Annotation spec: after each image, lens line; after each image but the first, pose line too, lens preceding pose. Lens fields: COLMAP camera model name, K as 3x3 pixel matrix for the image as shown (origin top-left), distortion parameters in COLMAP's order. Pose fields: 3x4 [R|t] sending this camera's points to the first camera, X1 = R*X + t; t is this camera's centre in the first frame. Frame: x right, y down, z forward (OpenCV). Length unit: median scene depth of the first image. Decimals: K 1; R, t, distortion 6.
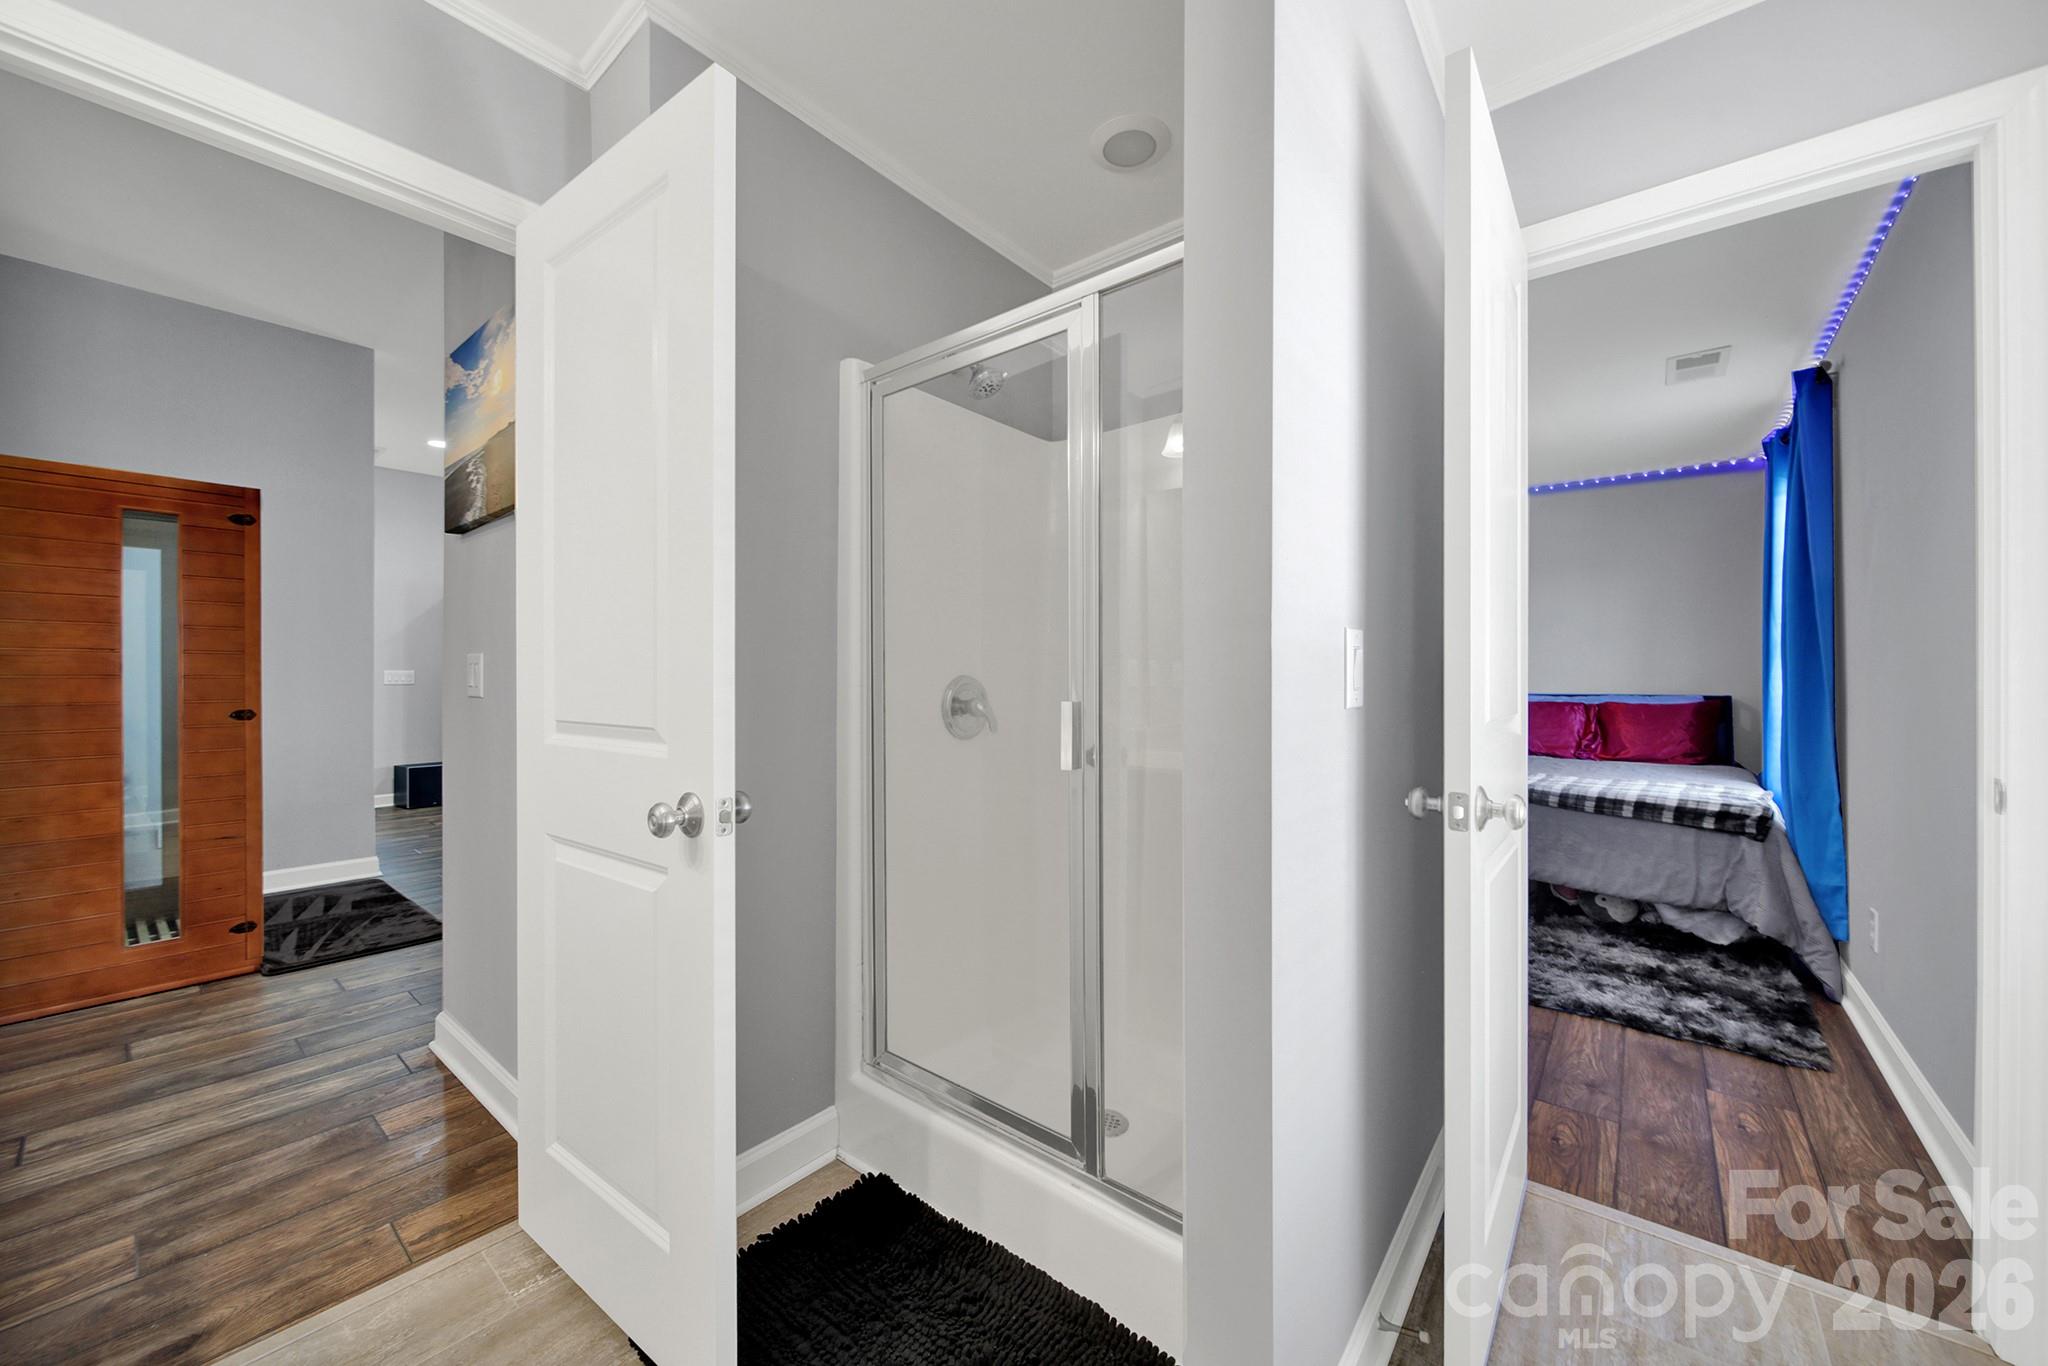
lens RADIAL K [[749.7, 0, 1024.9], [0, 749.7, 674.7], [0, 0, 1]] dist [0.000677, -0.002750]
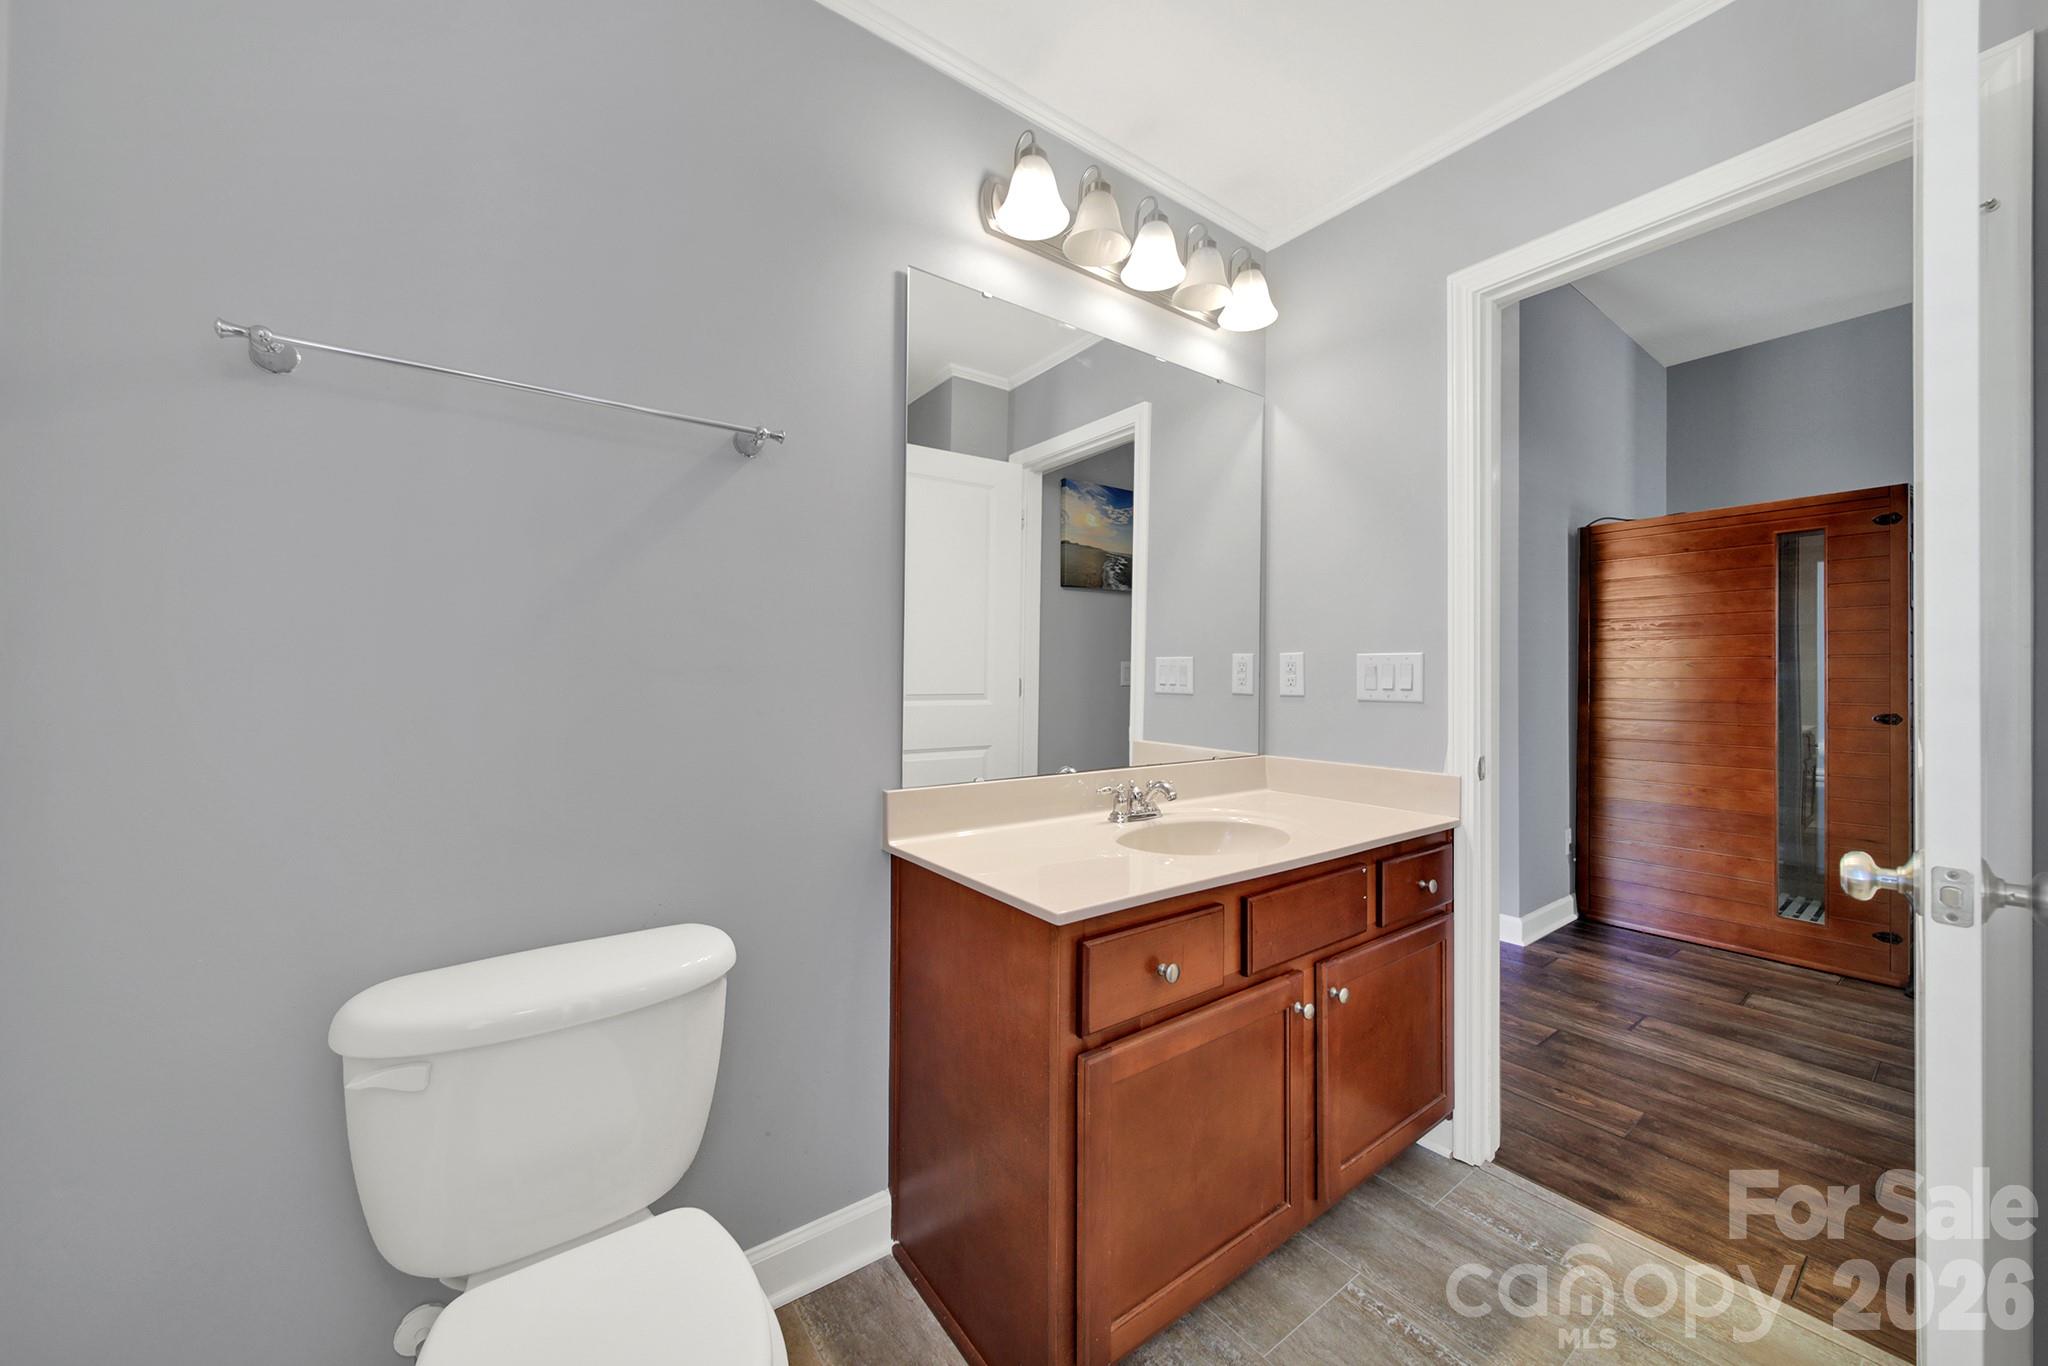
lens RADIAL K [[749.7, 0, 1024.9], [0, 749.7, 674.7], [0, 0, 1]] dist [0.000677, -0.002750]
pose [[-0.259093, -0.002387, -0.965849, 0.298357], [0.001152, 0.999995, -0.002781, -0.004630], [0.965852, -0.001833, -0.259089, 0.263581]]
